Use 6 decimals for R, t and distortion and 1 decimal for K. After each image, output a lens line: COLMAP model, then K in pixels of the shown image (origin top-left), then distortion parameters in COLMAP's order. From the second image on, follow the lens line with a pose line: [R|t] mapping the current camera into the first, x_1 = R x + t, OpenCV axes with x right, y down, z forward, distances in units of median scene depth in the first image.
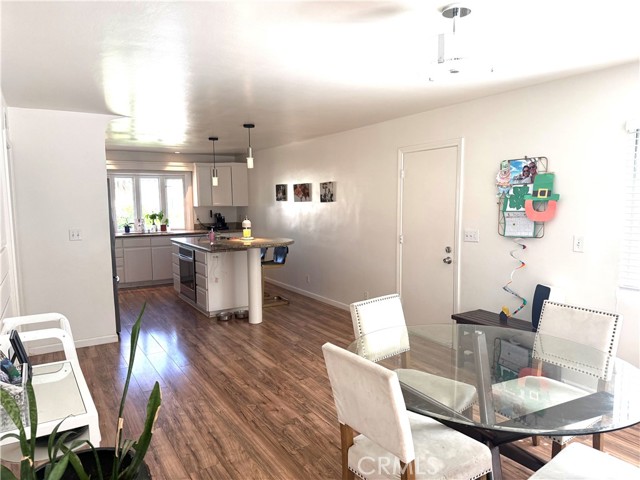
lens RADIAL K [[452.2, 0, 320.0], [0, 452.2, 240.0], [0, 0, 1]] dist [0.069866, -0.101730]
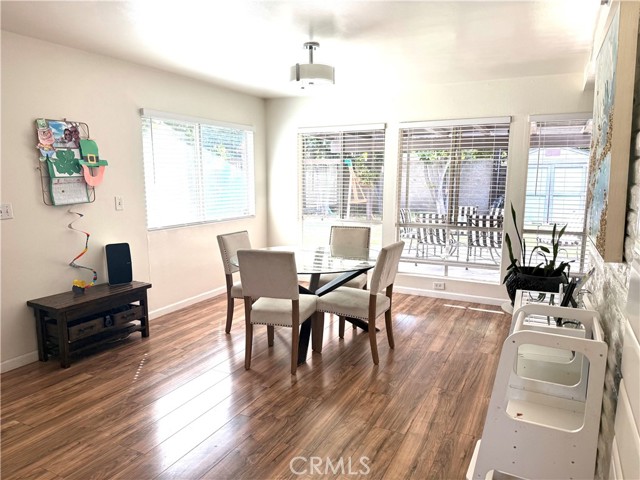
lens RADIAL K [[452.2, 0, 320.0], [0, 452.2, 240.0], [0, 0, 1]] dist [0.069866, -0.101730]
pose [[-0.526742, -0.114272, 0.842309, -0.664929], [0.081820, 0.979505, 0.184052, -0.068105], [-0.846078, 0.165866, -0.506597, 1.081860]]
